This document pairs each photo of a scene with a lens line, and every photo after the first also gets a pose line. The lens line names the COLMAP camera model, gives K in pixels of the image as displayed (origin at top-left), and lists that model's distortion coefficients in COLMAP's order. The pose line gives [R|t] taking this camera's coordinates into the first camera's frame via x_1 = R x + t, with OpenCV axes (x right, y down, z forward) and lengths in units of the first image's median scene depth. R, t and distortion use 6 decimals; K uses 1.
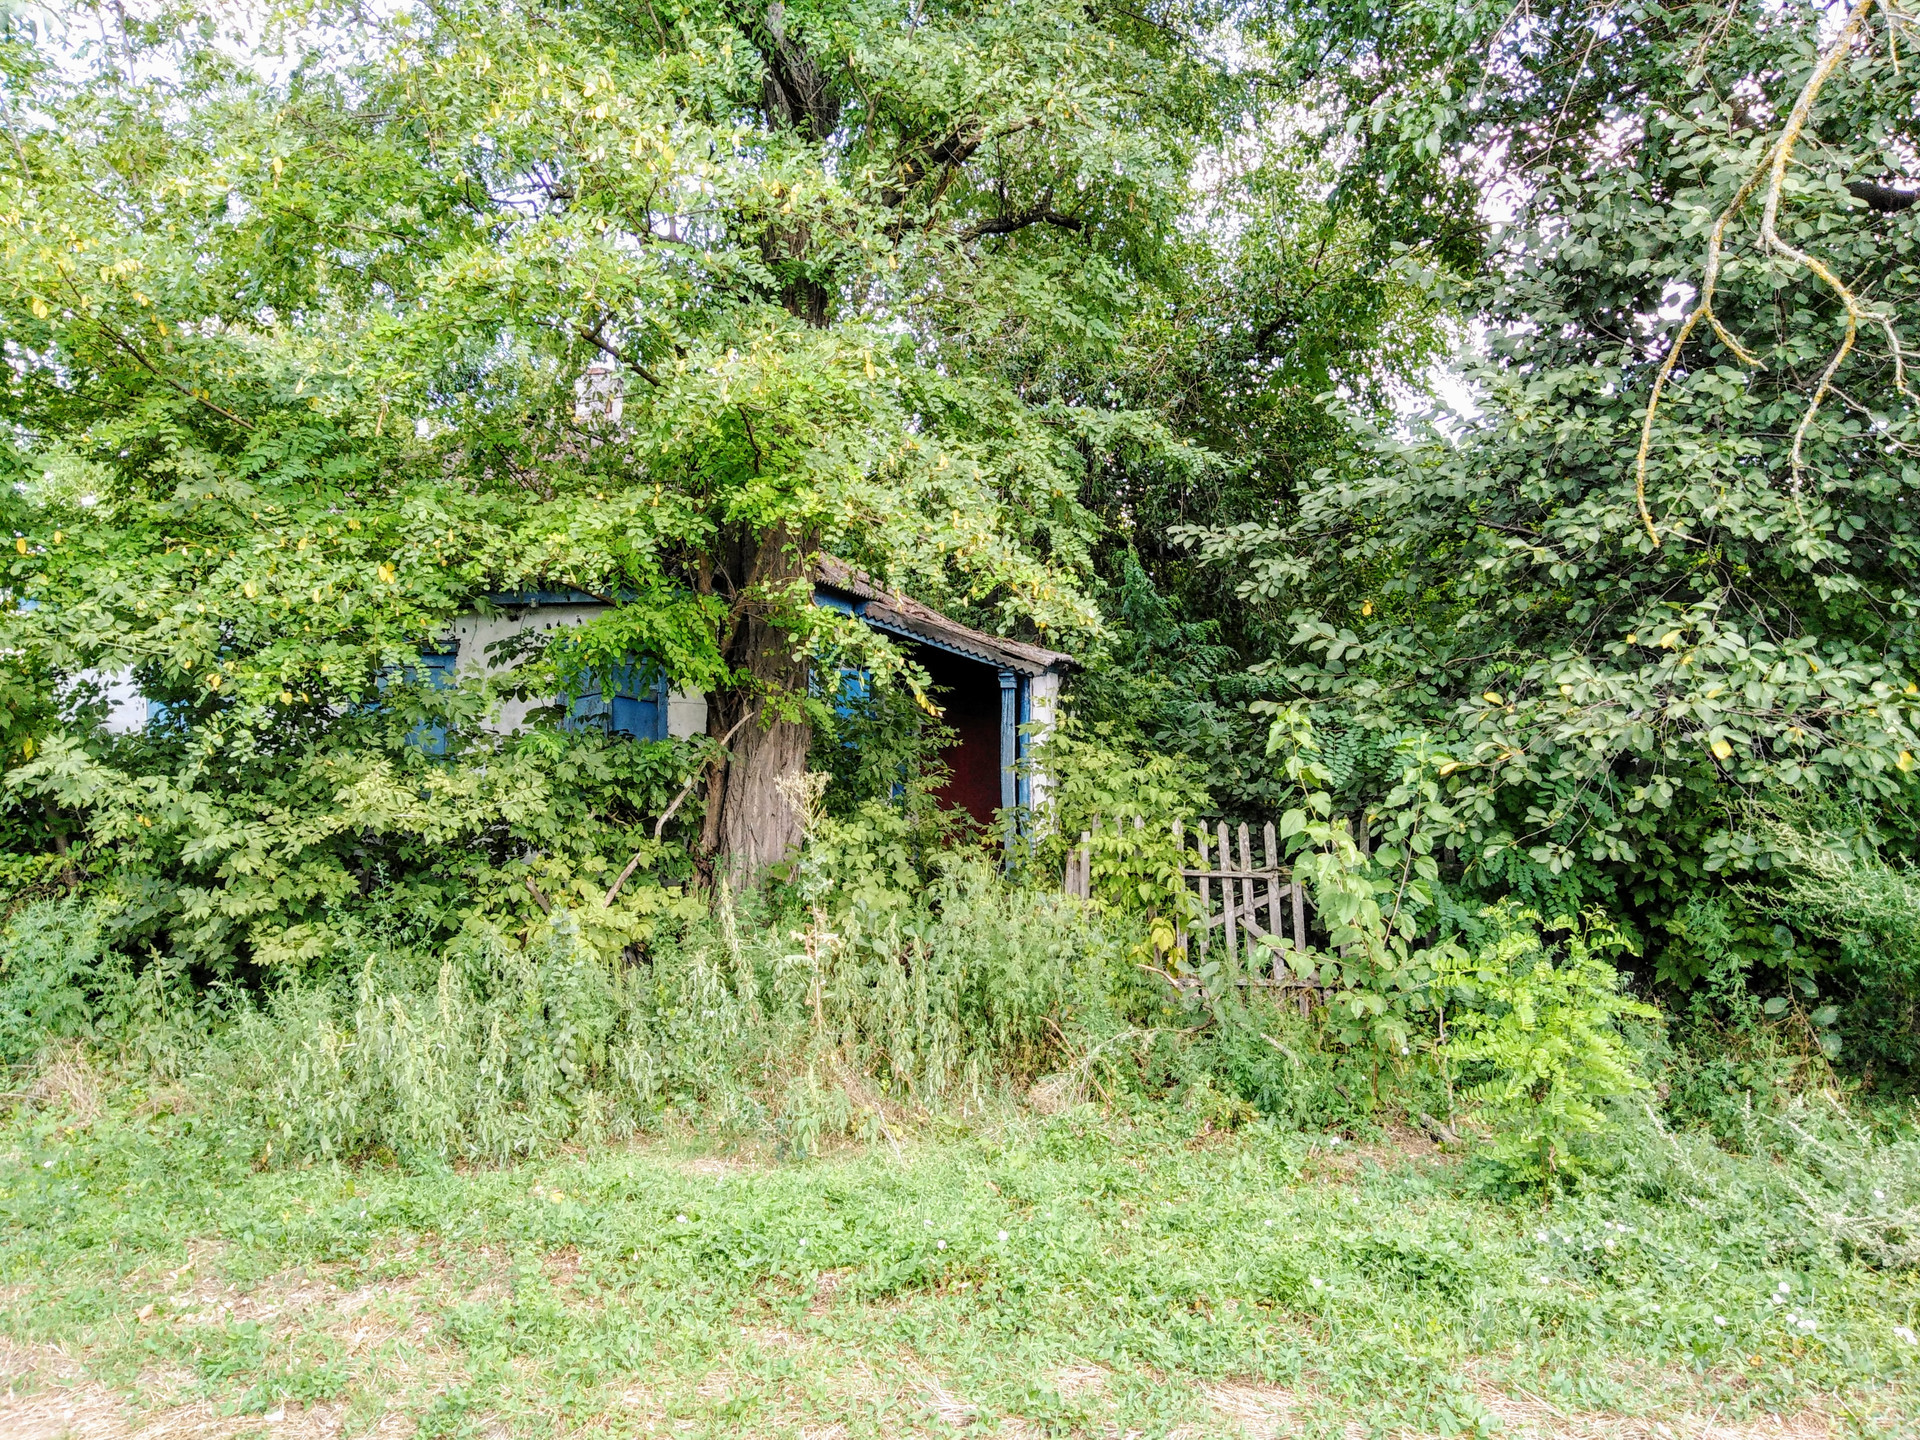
lens RADIAL K [[1454.1, 0, 962.7], [0, 1454.1, 726.0], [0, 0, 1]] dist [0.008016, -0.005581]
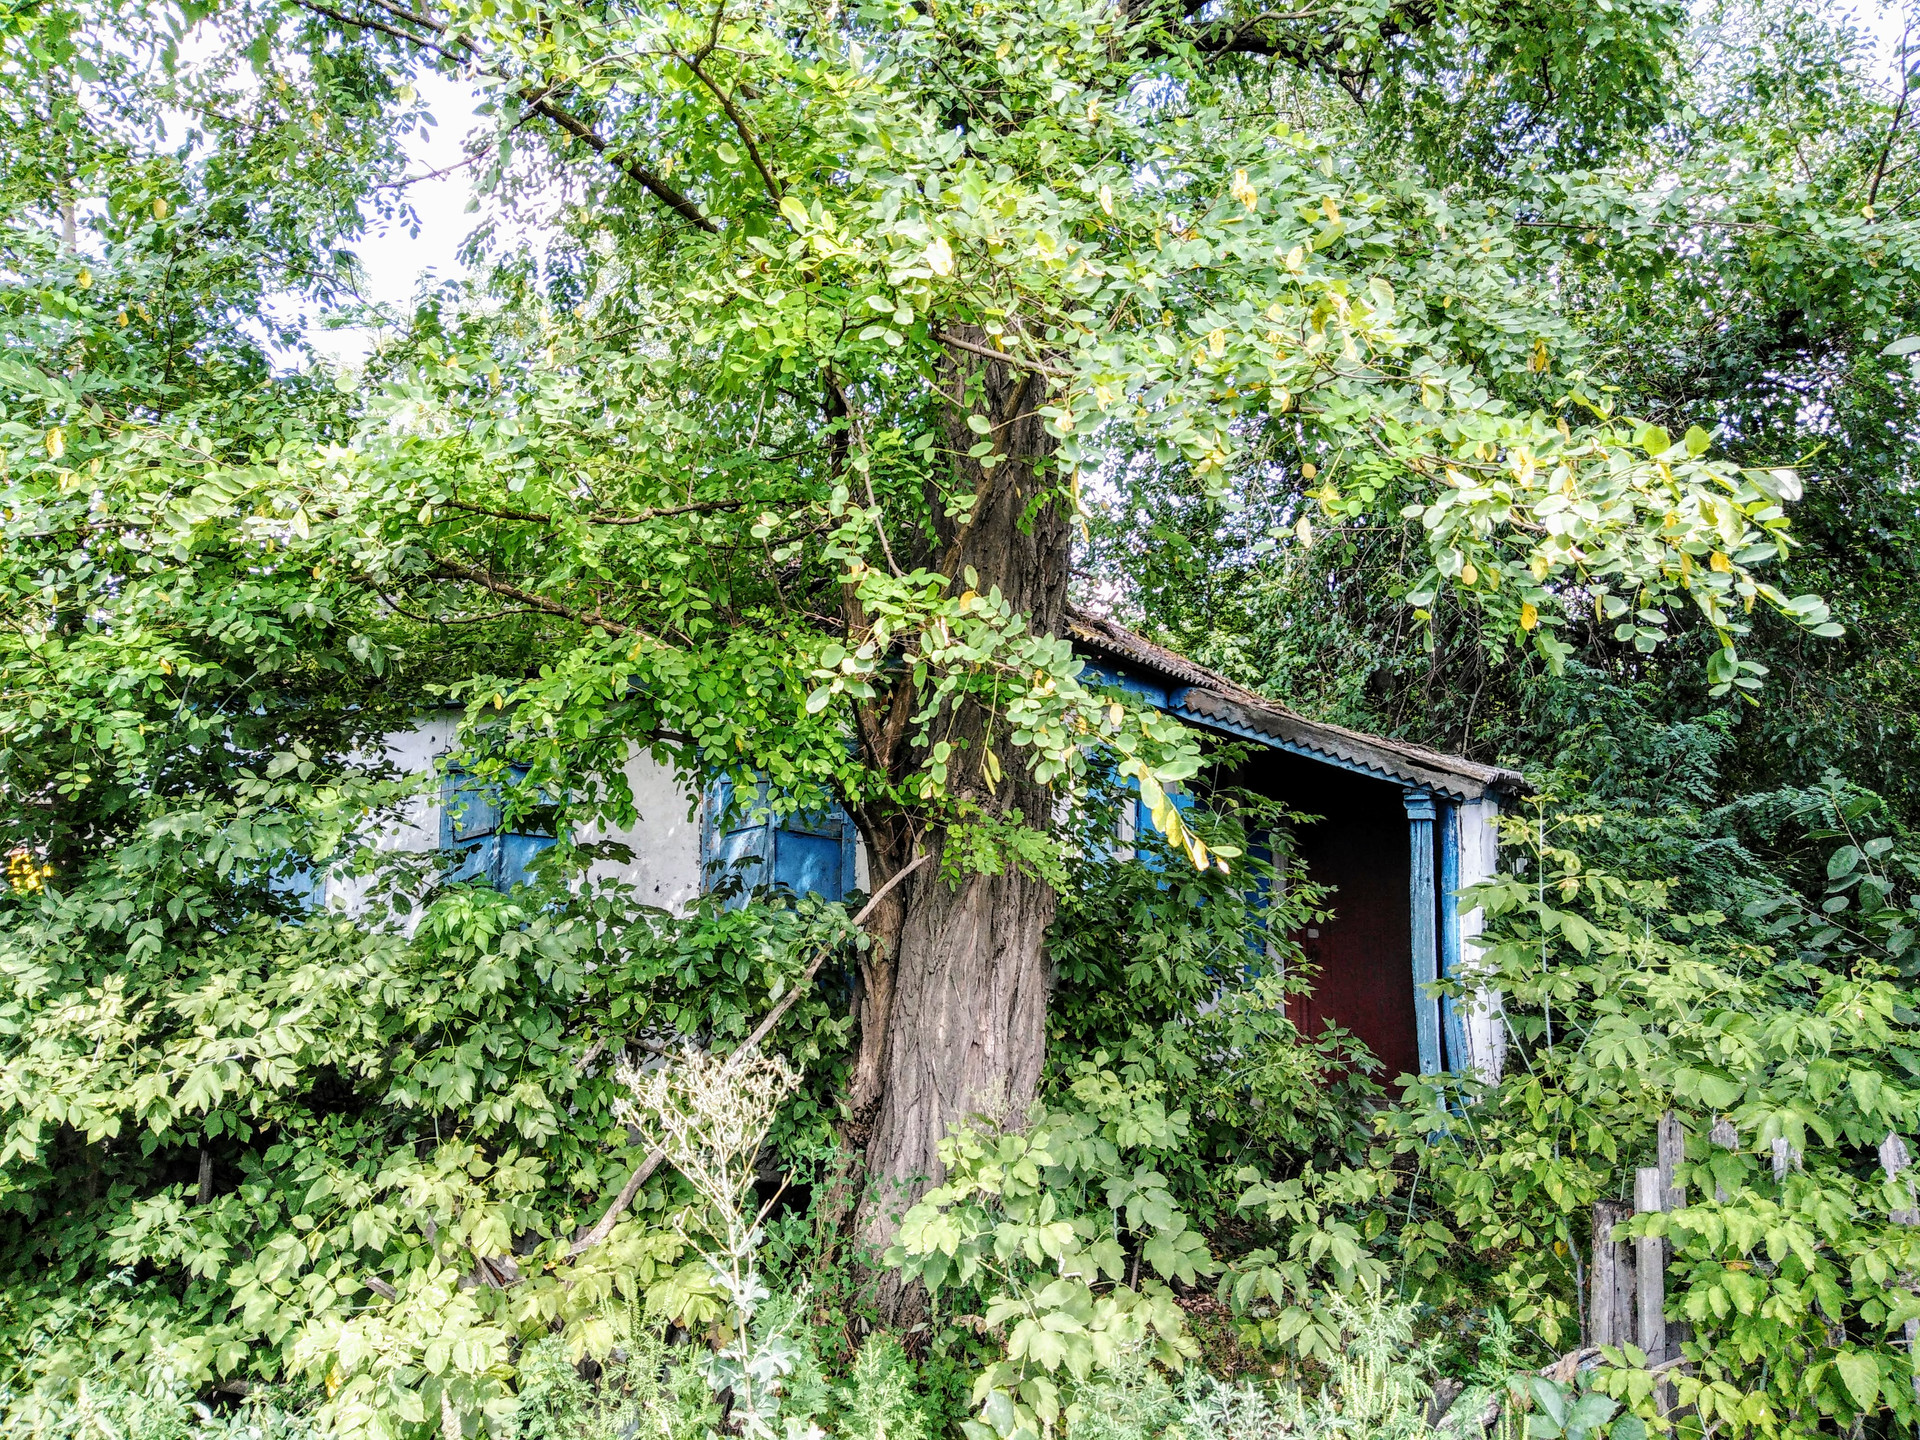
lens RADIAL K [[1428.7, 0, 954.4], [0, 1428.7, 751.8], [0, 0, 1]] dist [0.049187, -0.001286]
pose [[0.961079, -0.017383, -0.275726, 0.017992], [-0.005591, 0.996591, -0.082316, -0.006363], [0.276217, 0.080653, 0.957705, 0.671549]]
